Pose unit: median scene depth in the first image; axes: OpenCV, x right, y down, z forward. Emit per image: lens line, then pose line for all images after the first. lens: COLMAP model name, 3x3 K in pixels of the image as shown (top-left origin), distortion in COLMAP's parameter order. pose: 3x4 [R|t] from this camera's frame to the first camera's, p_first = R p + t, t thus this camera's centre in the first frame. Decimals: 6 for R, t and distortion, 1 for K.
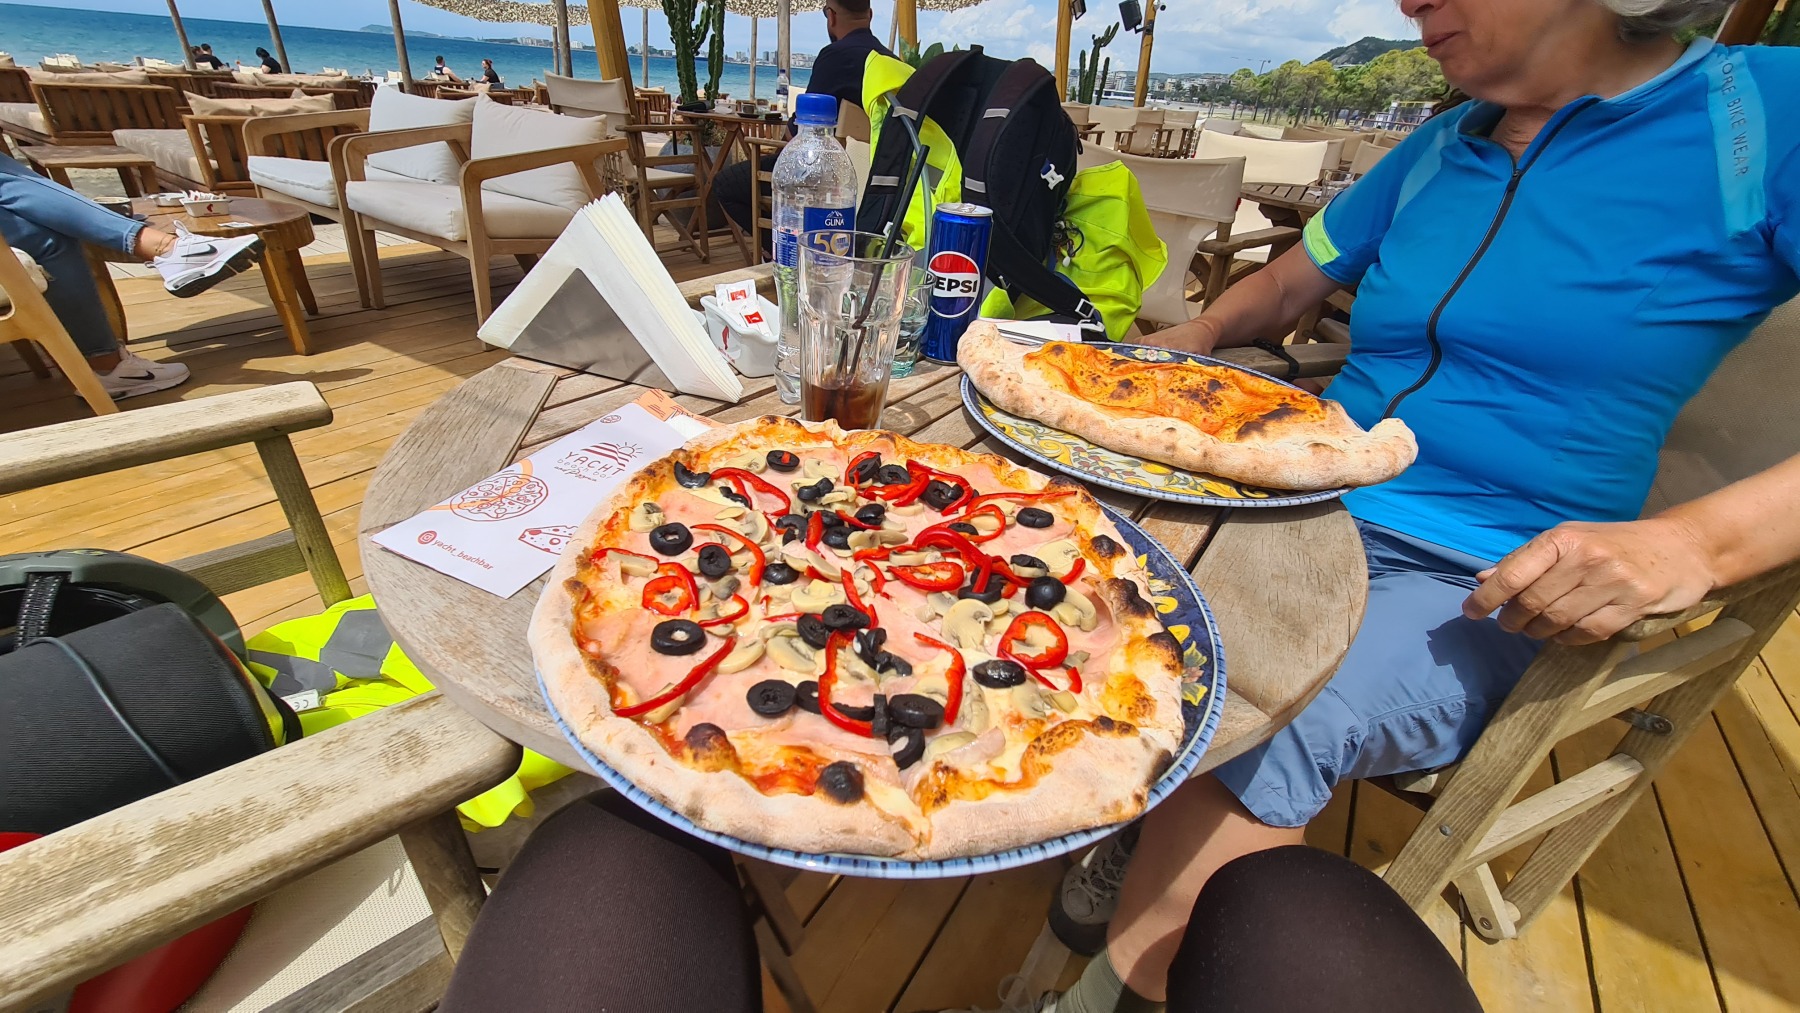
lens RADIAL K [[726.8, 0, 900.0], [0, 726.8, 506.5], [0, 0, 1]] dist [-0.002550, -0.000018]
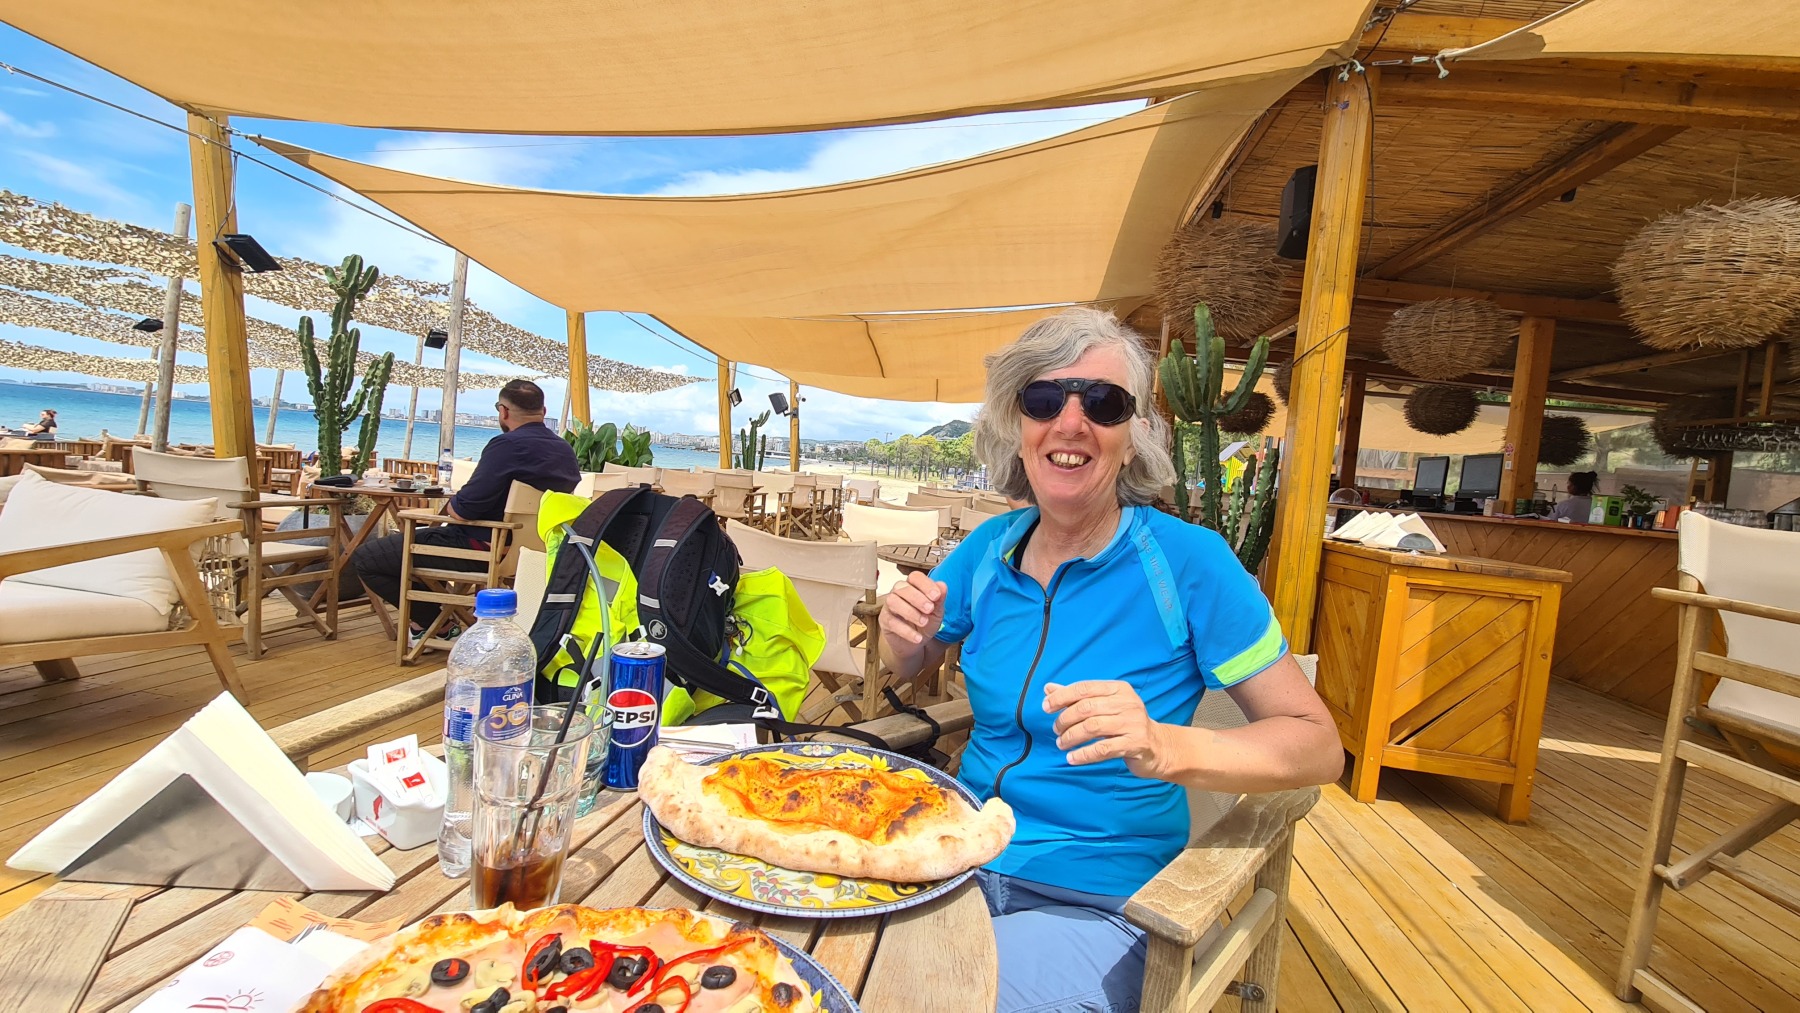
lens RADIAL K [[726.8, 0, 900.0], [0, 726.8, 506.5], [0, 0, 1]] dist [-0.002550, -0.000018]
pose [[0.912174, -0.008980, 0.409705, -0.003987], [0.183202, 0.903231, -0.388087, -0.100223], [-0.366573, 0.429062, 0.825549, -0.200464]]
